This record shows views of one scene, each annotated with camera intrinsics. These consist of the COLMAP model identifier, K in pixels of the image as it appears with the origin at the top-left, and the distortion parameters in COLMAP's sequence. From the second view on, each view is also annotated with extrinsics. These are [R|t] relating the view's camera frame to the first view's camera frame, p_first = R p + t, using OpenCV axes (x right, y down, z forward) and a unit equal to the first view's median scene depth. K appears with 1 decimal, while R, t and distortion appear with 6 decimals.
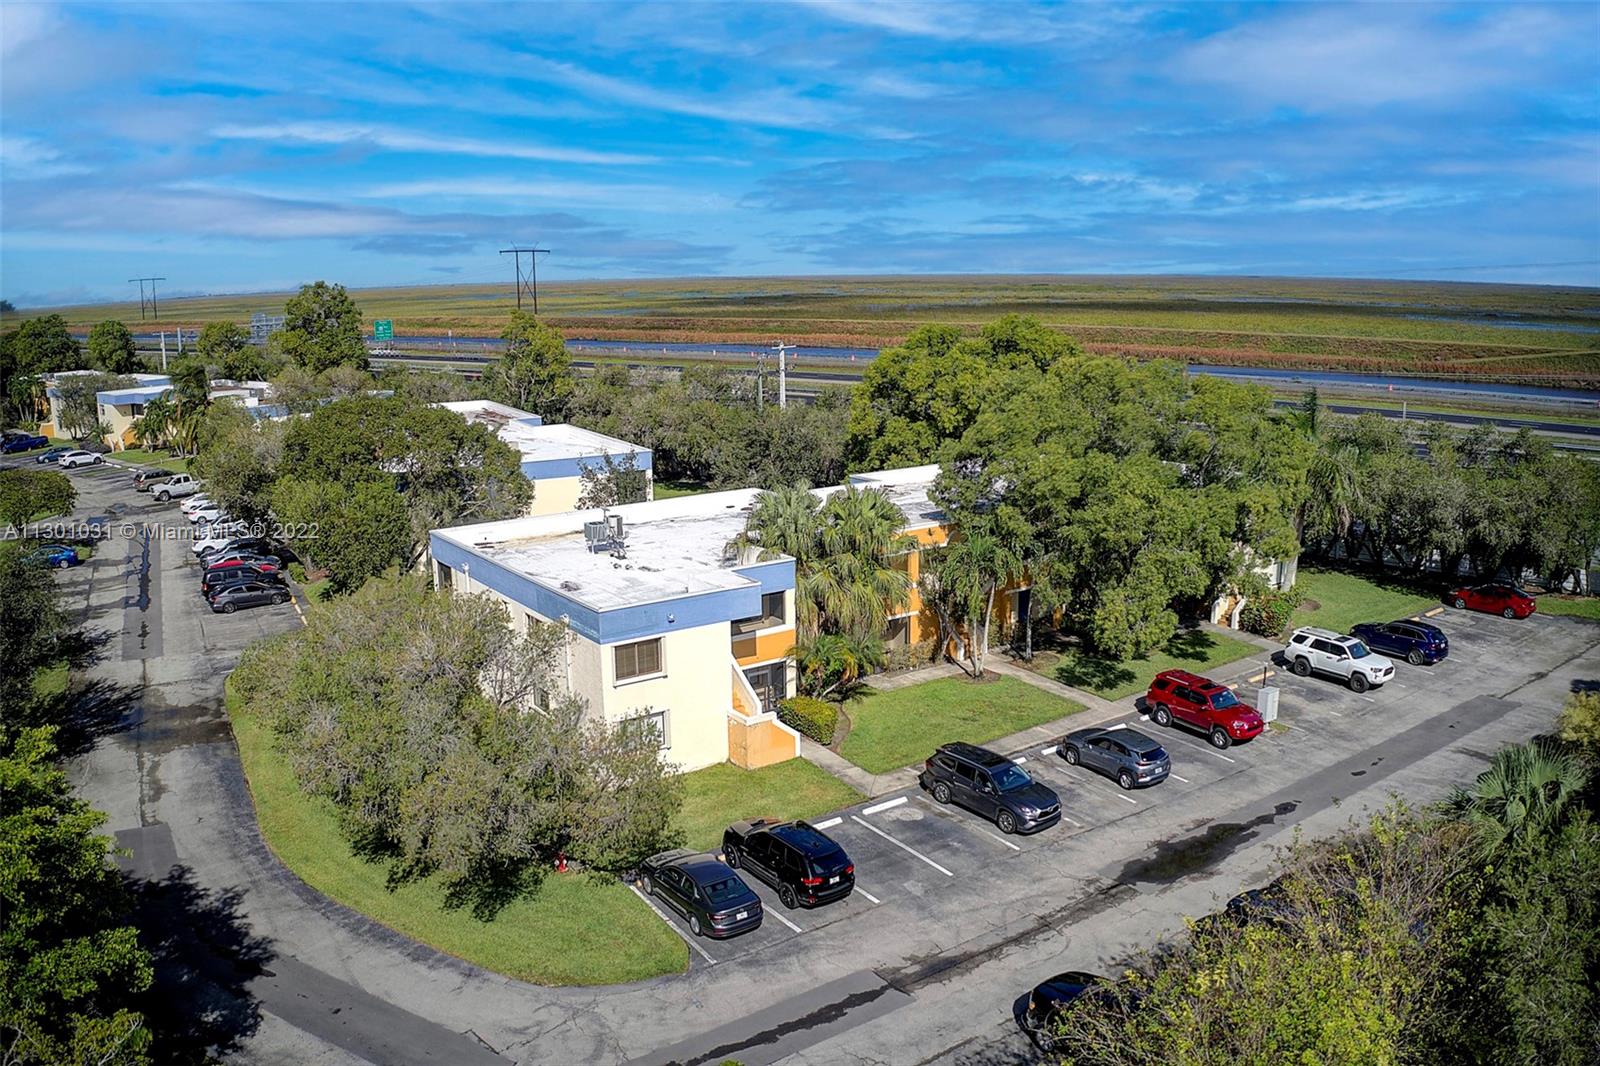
lens RADIAL K [[1267.9, 0, 800.0], [0, 1267.9, 533.0], [0, 0, 1]] dist [-0.181915, 0.004603]
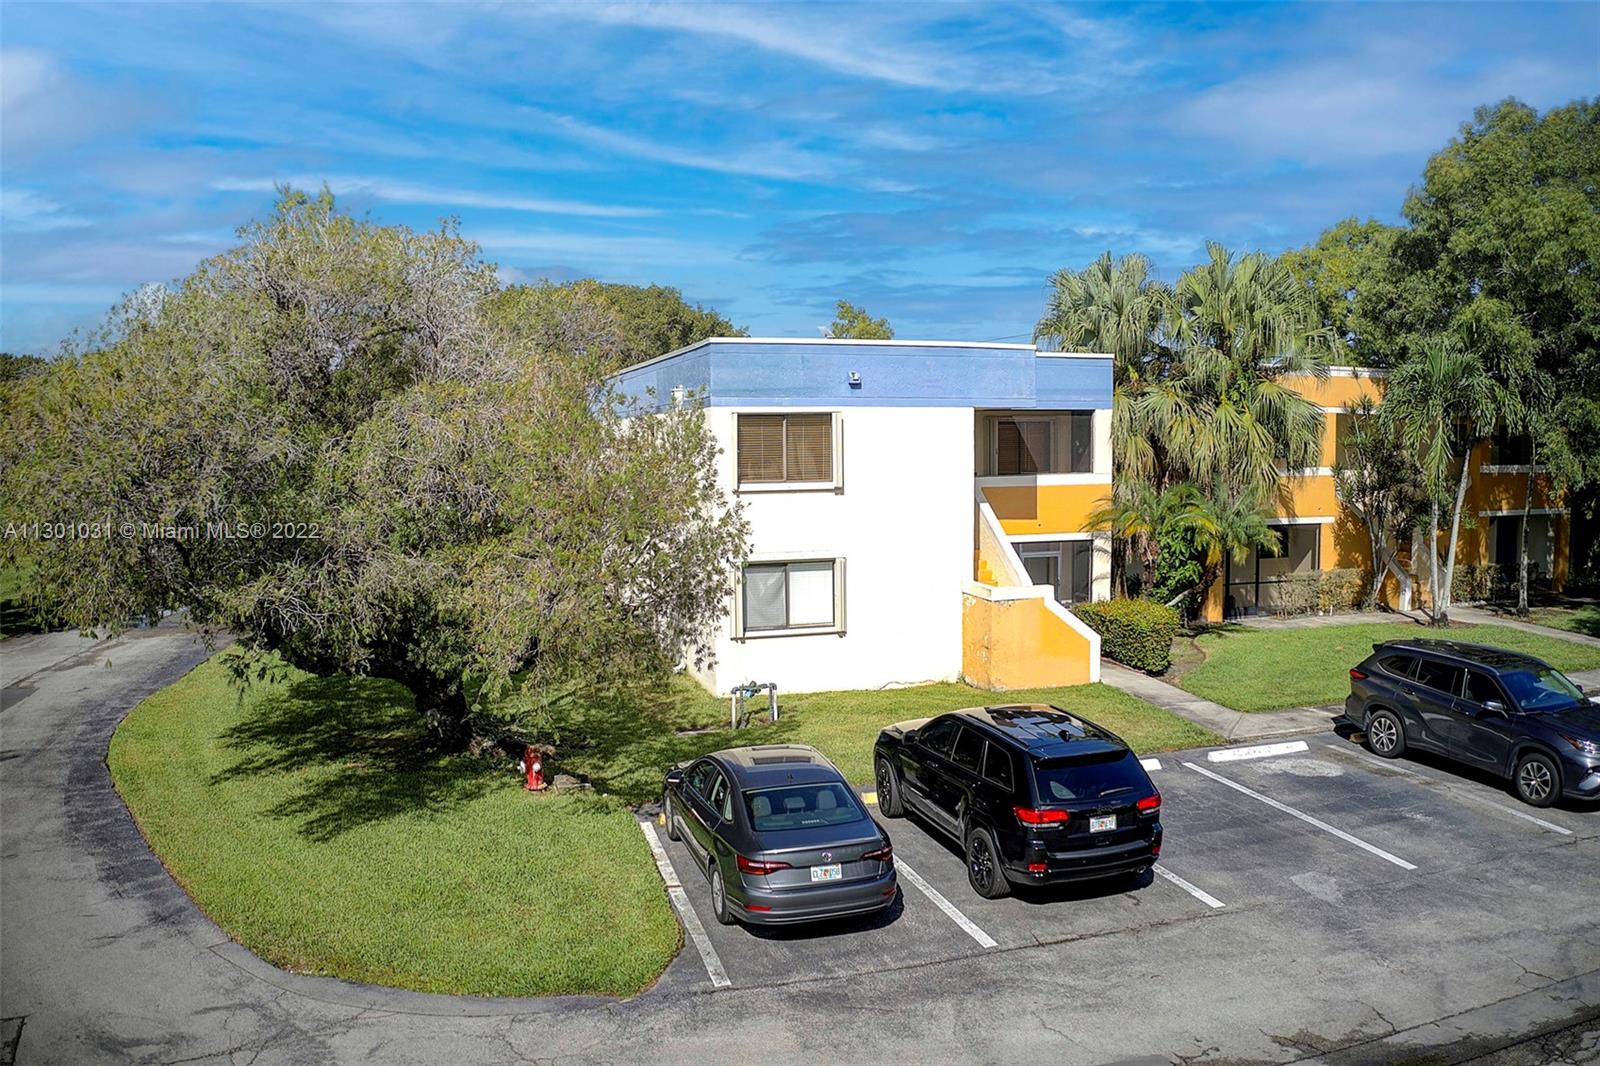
lens RADIAL K [[1267.9, 0, 800.0], [0, 1267.9, 533.0], [0, 0, 1]] dist [-0.181915, 0.004603]
pose [[0.949964, 0.028805, -0.311029, 0.047401], [-0.066888, 0.991400, -0.112478, 0.207698], [0.305115, 0.127654, 0.943721, 0.530627]]
